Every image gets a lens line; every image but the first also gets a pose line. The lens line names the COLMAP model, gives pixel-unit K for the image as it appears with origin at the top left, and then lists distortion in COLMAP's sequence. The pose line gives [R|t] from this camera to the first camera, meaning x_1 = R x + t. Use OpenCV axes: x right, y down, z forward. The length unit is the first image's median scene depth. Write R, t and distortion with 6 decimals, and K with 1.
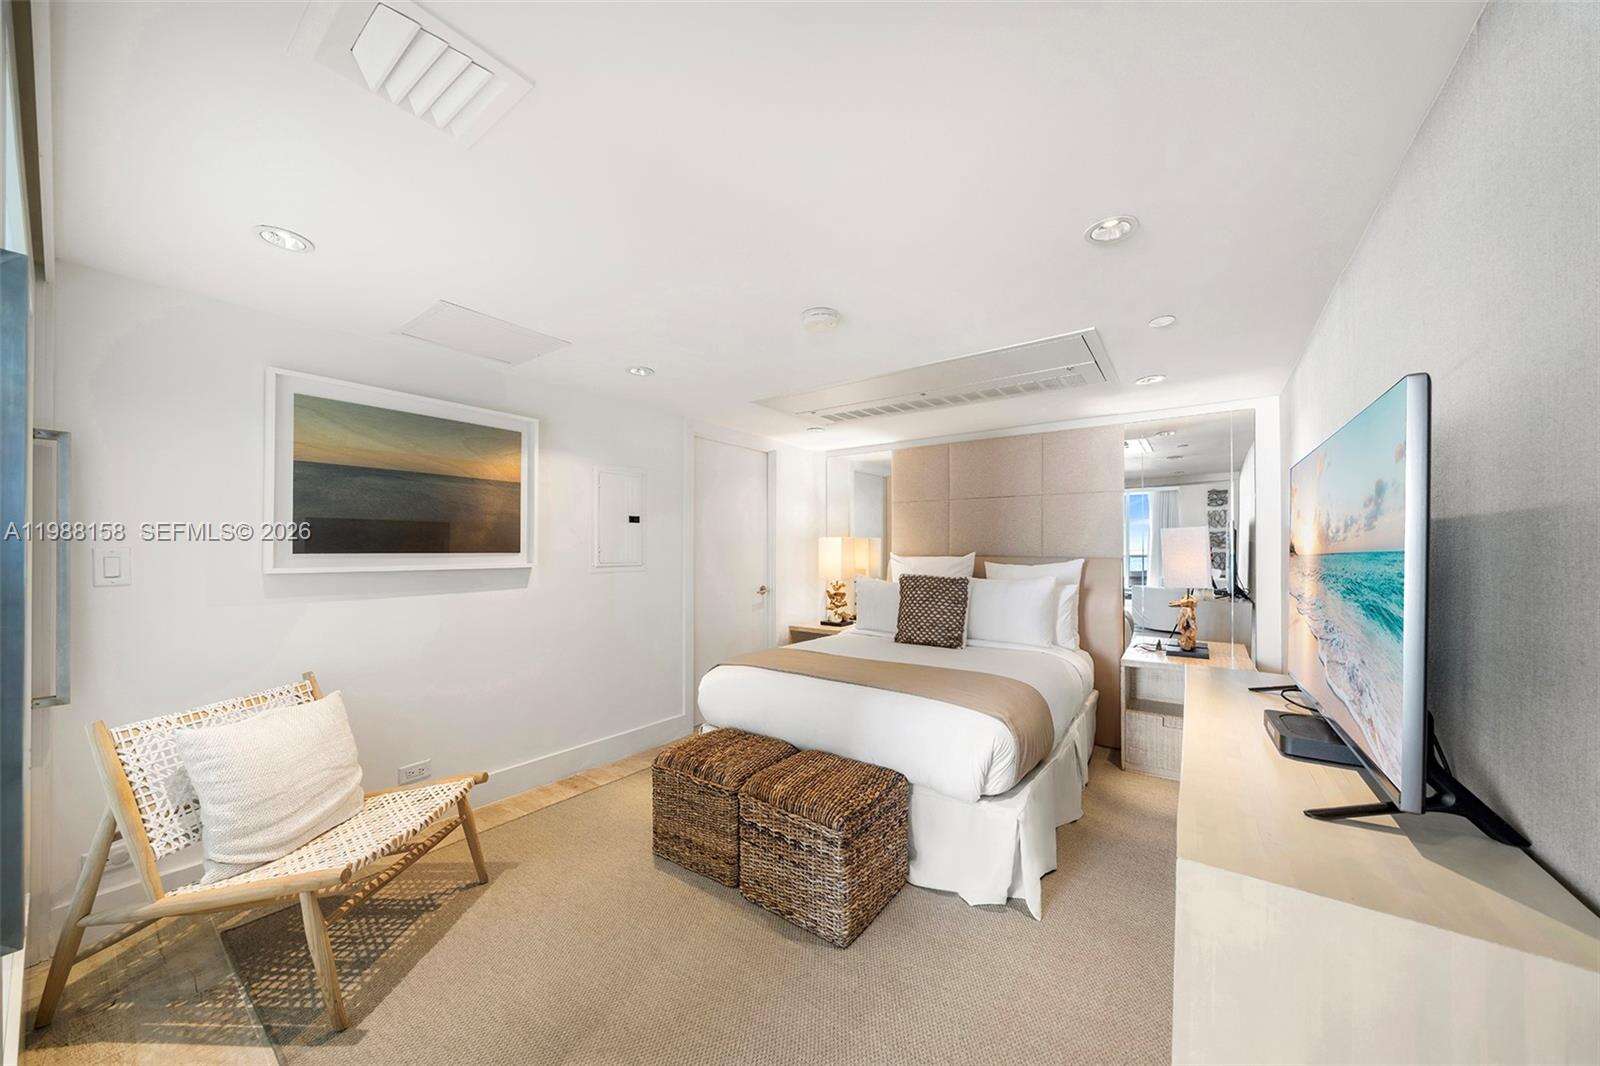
lens RADIAL K [[539.9, 0, 798.4], [0, 539.9, 549.5], [0, 0, 1]] dist [-0.001989, 0.000213]
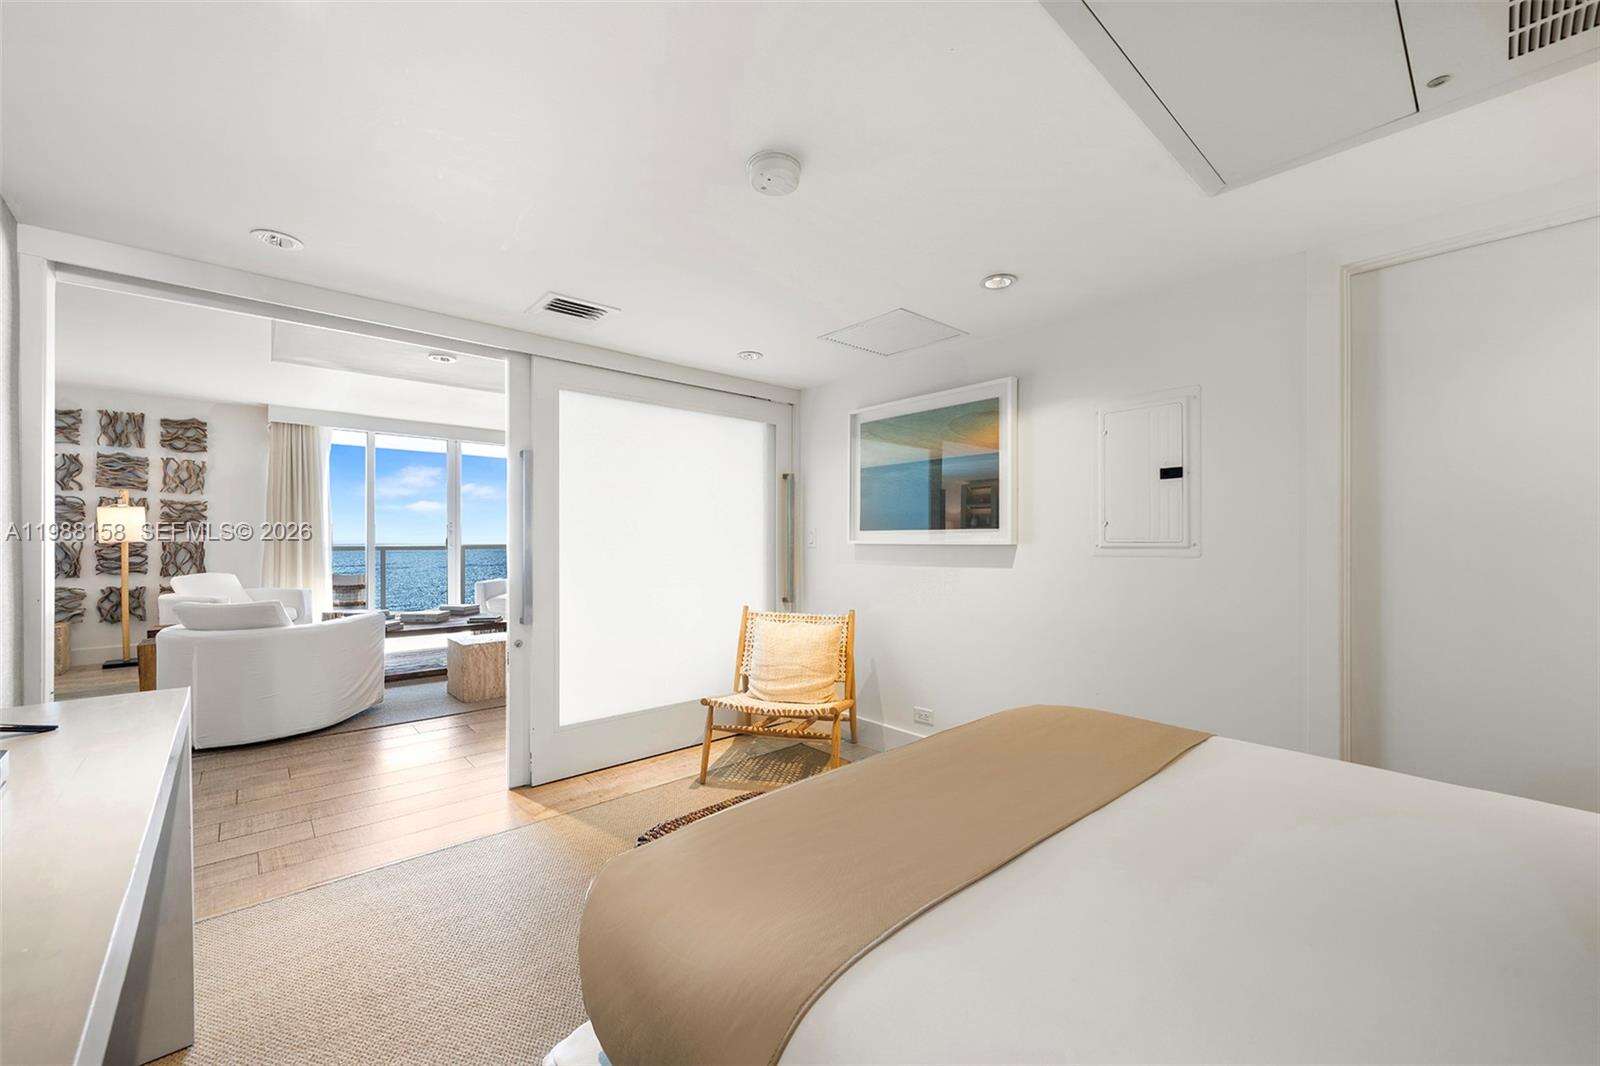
lens RADIAL K [[635.9, 0, 798.3], [0, 635.9, 535.8], [0, 0, 1]] dist [-0.000862, -0.000003]
pose [[-0.208118, -0.002610, -0.978100, 0.612344], [0.006625, 0.999970, -0.004078, 0.020664], [0.978081, -0.007329, -0.208094, 0.882939]]
